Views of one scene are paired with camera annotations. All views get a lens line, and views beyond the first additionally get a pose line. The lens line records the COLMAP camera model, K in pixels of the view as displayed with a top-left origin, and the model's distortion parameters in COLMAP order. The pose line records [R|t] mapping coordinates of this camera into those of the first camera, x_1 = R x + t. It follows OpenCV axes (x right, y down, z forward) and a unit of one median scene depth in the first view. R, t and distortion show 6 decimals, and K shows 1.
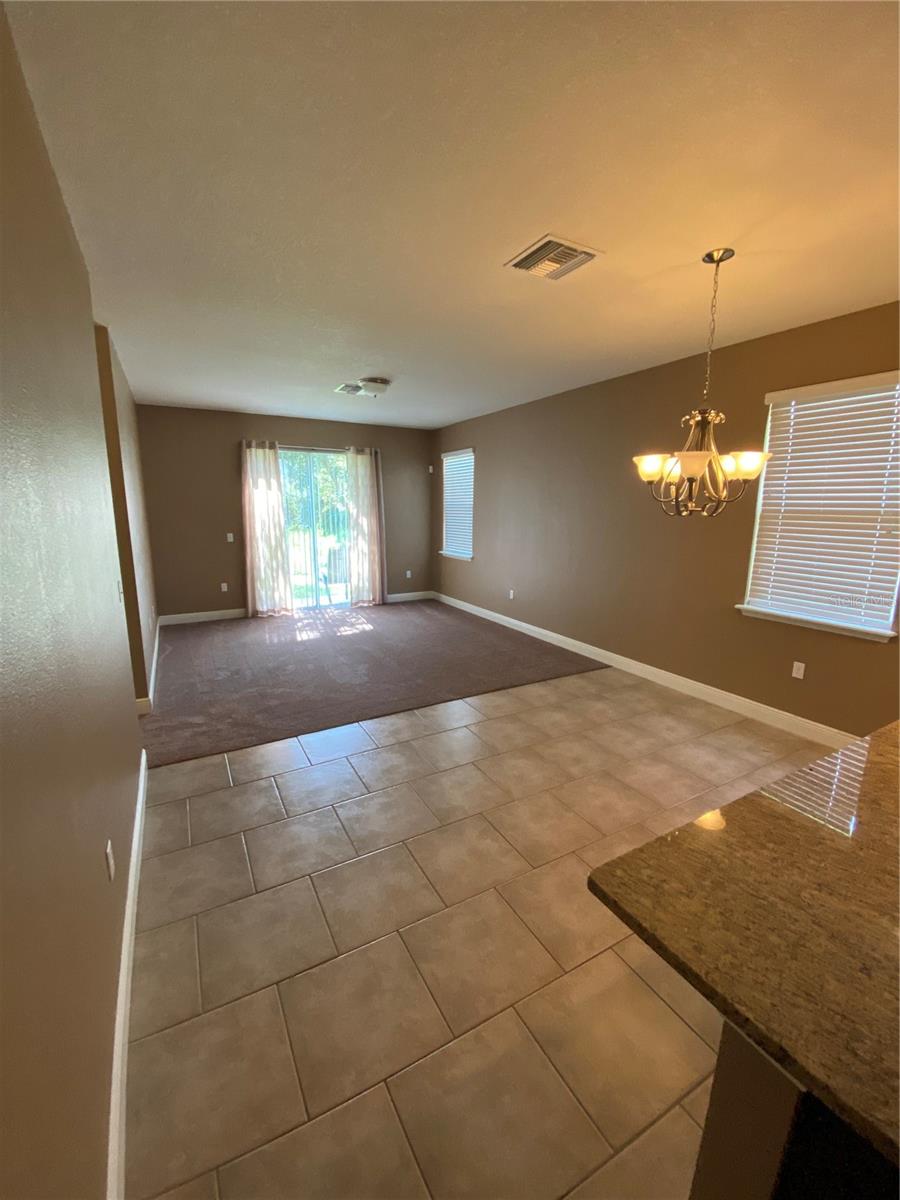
lens RADIAL K [[483.6, 0, 450.0], [0, 483.6, 600.0], [0, 0, 1]] dist [-0.000080, -0.000017]
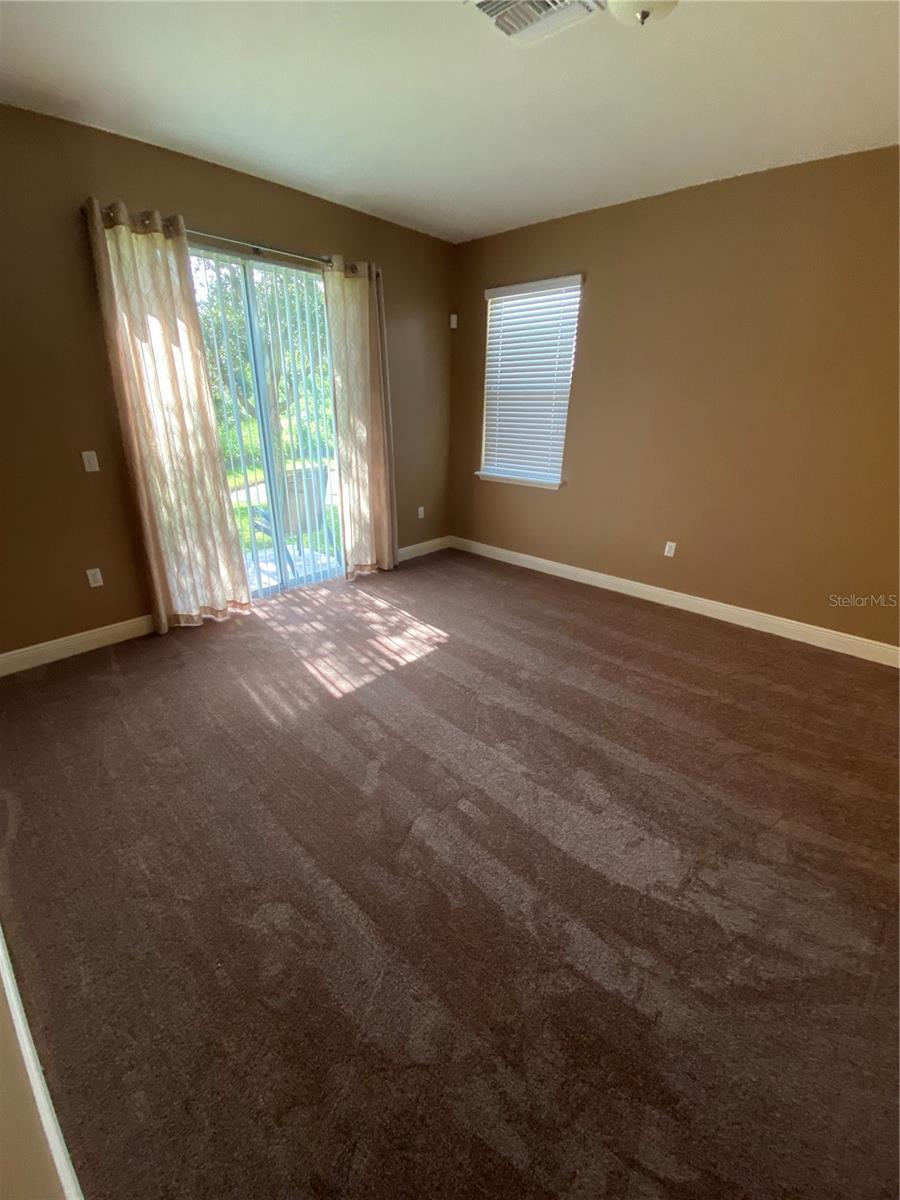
lens RADIAL K [[481.1, 0, 448.7], [0, 481.1, 614.2], [0, 0, 1]] dist [0.000298, -0.011767]
pose [[0.954065, -0.129499, 0.270166, -0.263421], [0.063475, 0.968658, 0.240150, -0.081700], [-0.292798, -0.211970, 0.932383, 0.446972]]
